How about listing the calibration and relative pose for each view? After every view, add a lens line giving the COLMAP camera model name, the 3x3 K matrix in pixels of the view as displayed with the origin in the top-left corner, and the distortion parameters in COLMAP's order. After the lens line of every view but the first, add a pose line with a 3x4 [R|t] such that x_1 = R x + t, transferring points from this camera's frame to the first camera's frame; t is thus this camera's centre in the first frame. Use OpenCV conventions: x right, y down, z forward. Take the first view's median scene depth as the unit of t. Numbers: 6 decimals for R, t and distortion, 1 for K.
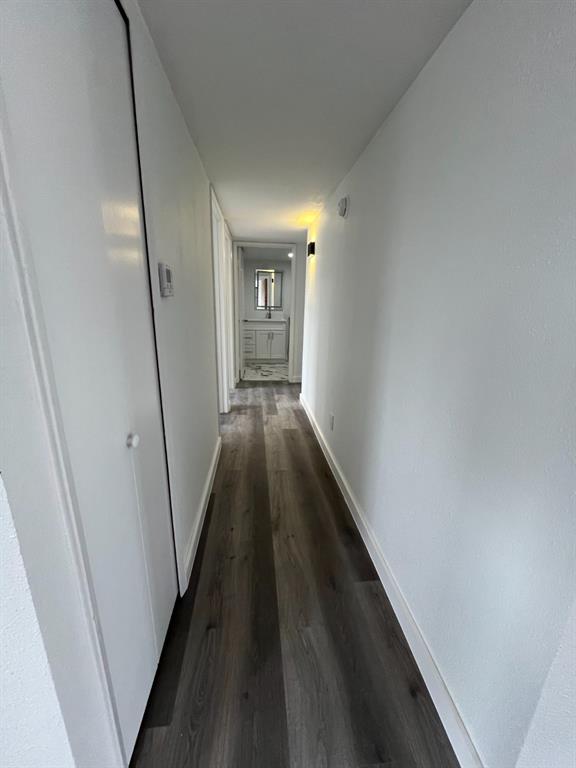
lens RADIAL K [[310.7, 0, 288.0], [0, 310.7, 384.0], [0, 0, 1]] dist [-0.001944, 0.000322]
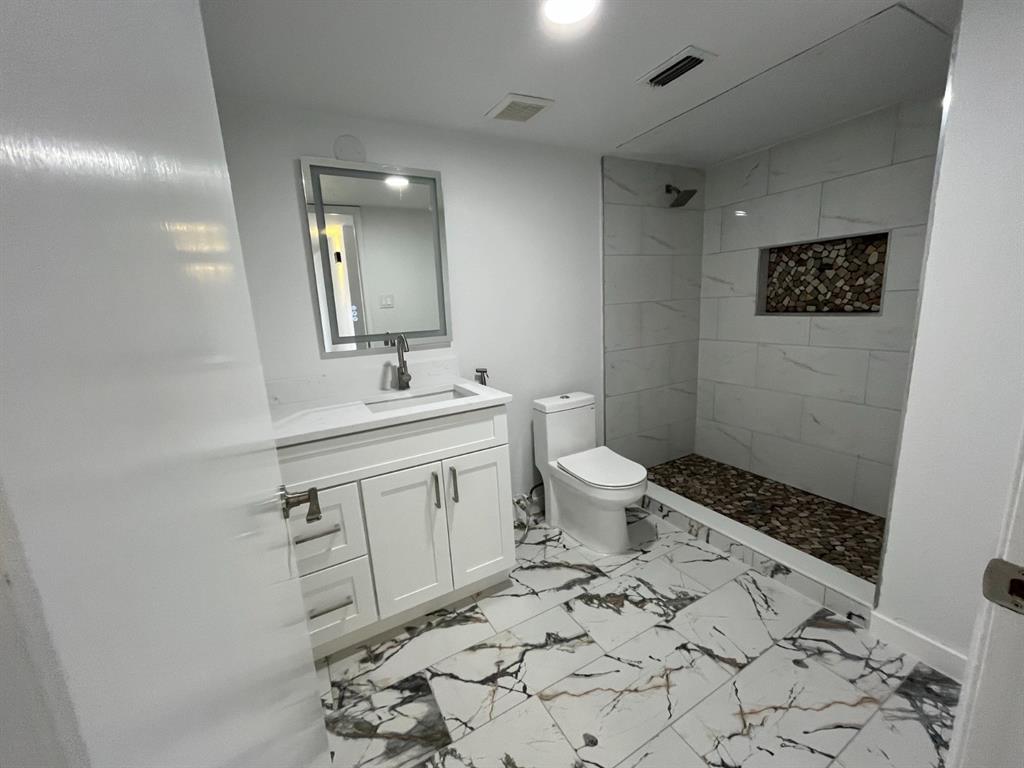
lens RADIAL K [[414.2, 0, 514.5], [0, 414.2, 385.3], [0, 0, 1]] dist [-0.001944, 0.000322]
pose [[0.915977, -0.147429, 0.373162, -0.101754], [0.174022, 0.983993, -0.038404, -0.197894], [-0.361527, 0.100116, 0.926971, 0.736976]]
